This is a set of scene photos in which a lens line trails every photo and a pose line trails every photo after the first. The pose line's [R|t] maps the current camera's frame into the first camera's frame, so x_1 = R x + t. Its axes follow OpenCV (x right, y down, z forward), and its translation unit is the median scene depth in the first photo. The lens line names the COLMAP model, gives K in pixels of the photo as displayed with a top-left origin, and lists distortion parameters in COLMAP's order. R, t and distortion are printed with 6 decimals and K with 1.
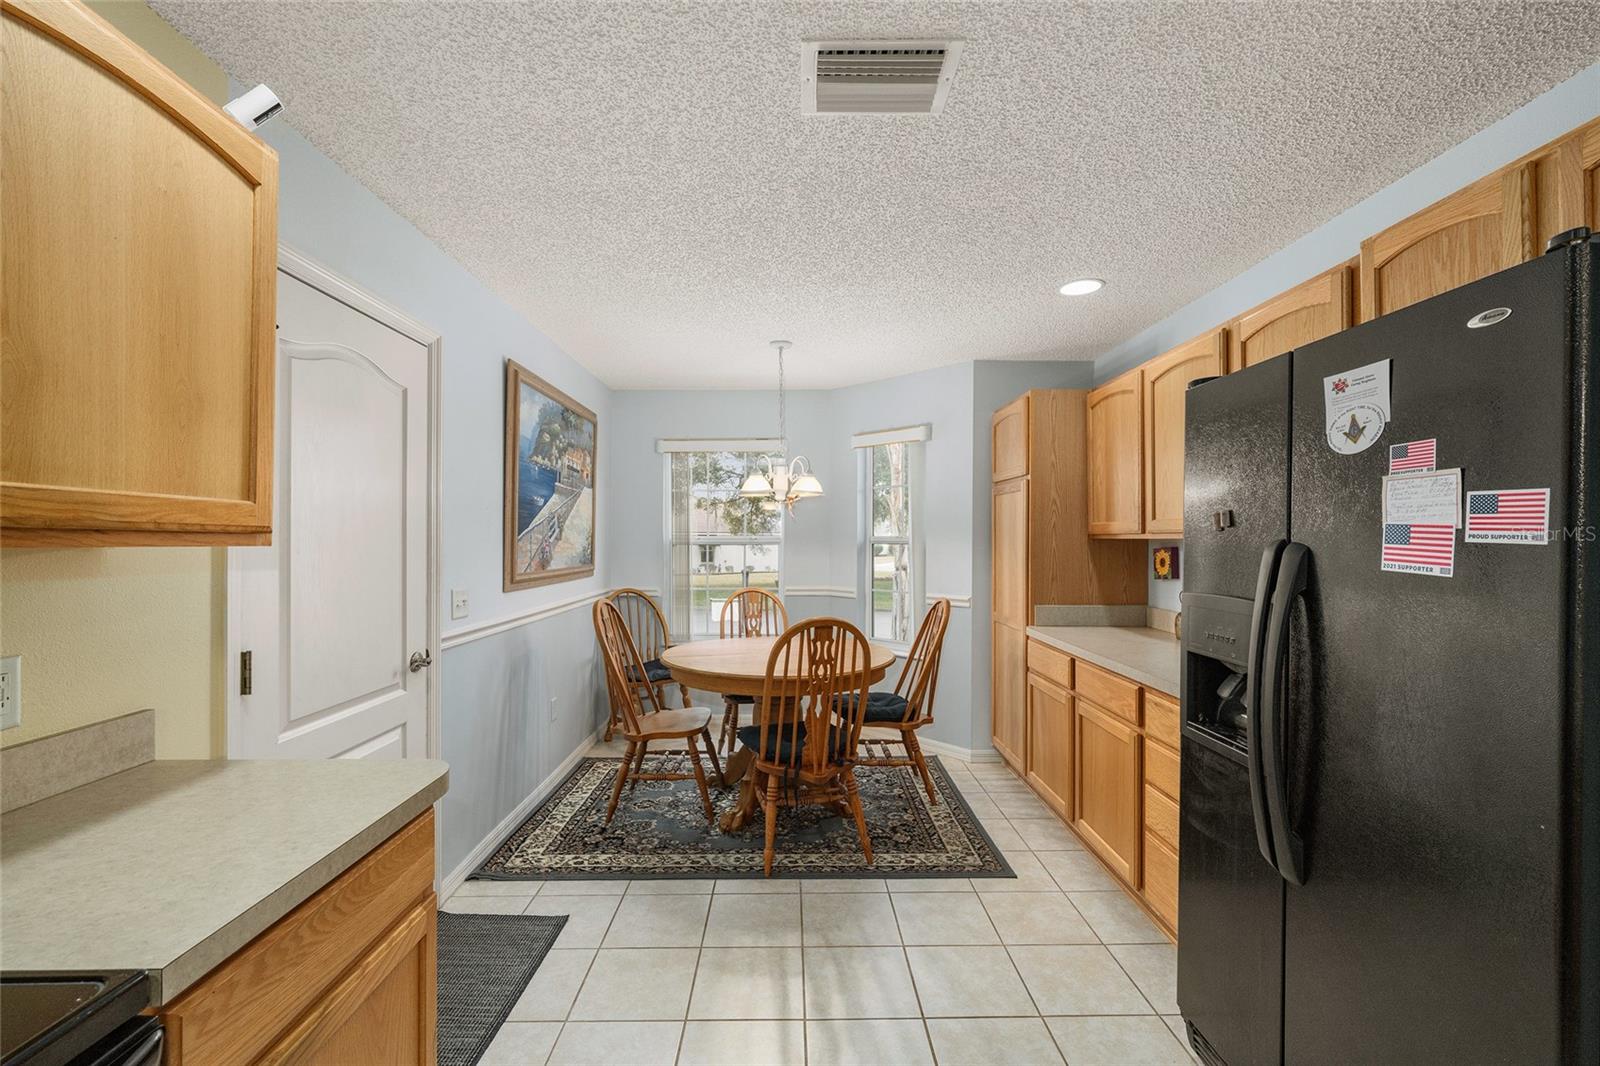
lens RADIAL K [[667.5, 0, 803.4], [0, 667.5, 534.0], [0, 0, 1]] dist [0.001877, 0.000255]
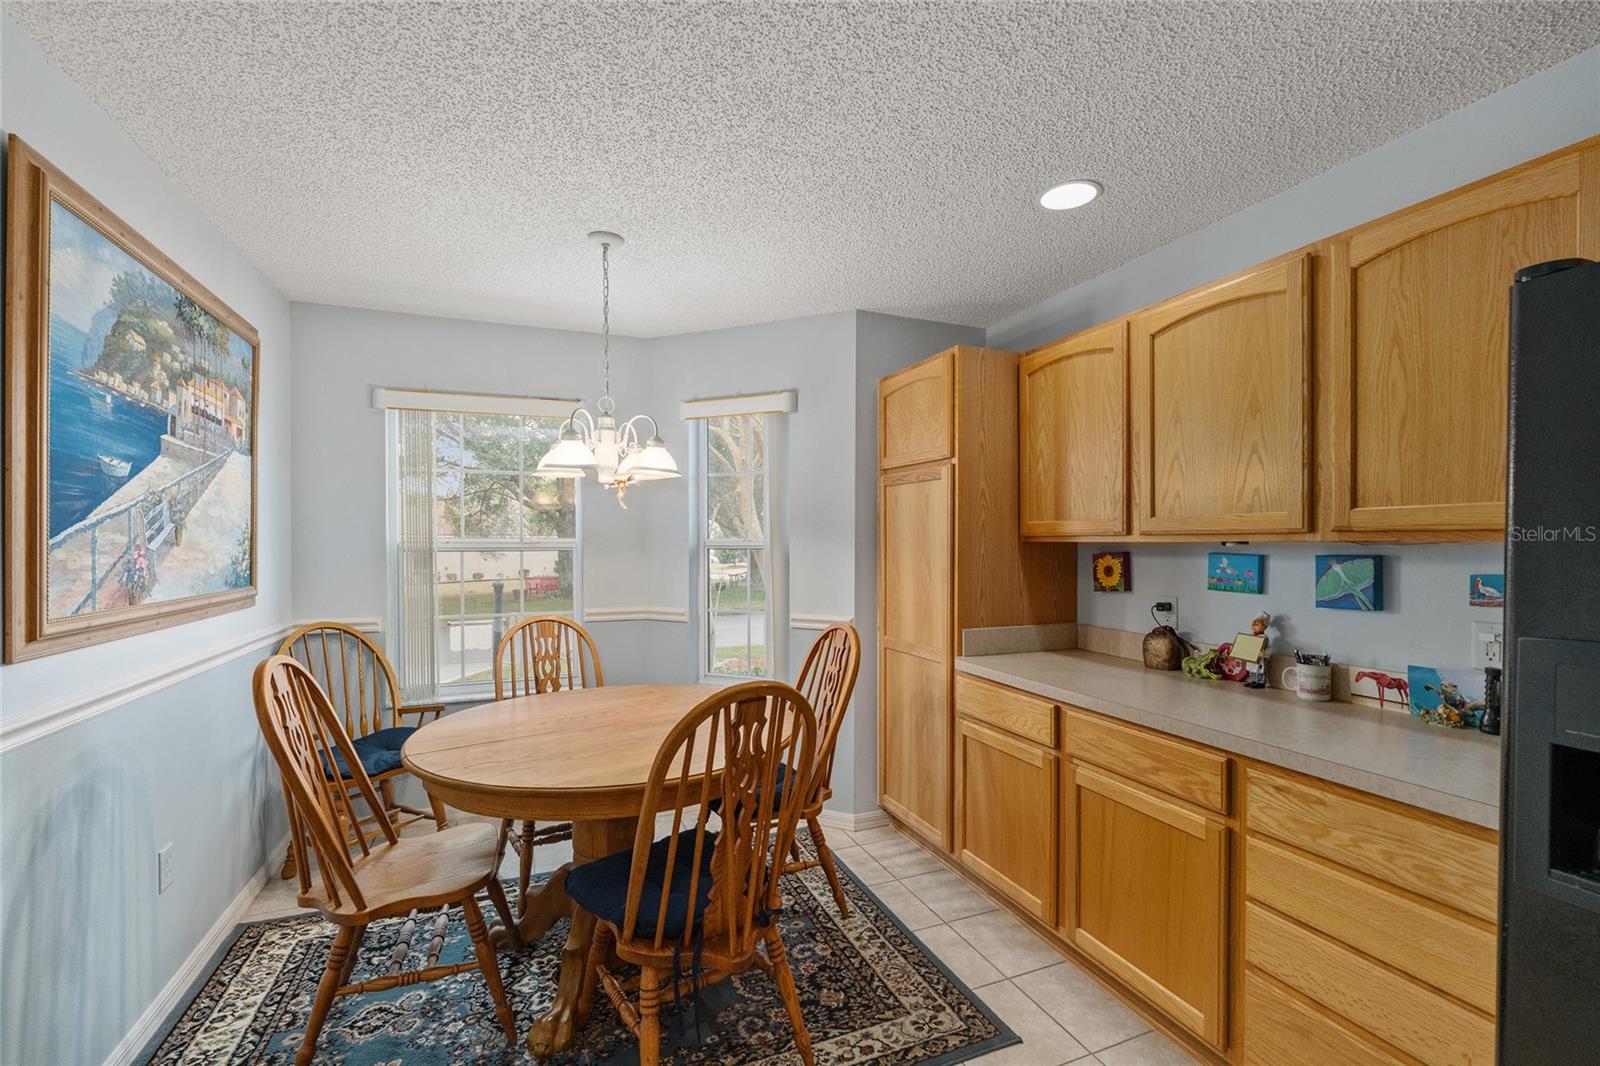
lens RADIAL K [[667.5, 0, 791.1], [0, 667.5, 550.2], [0, 0, 1]] dist [0.001877, 0.000255]
pose [[0.932804, -0.005533, 0.360341, -0.110402], [-0.001942, 0.999790, 0.020378, 0.001286], [-0.360378, -0.019709, 0.932598, 0.361527]]
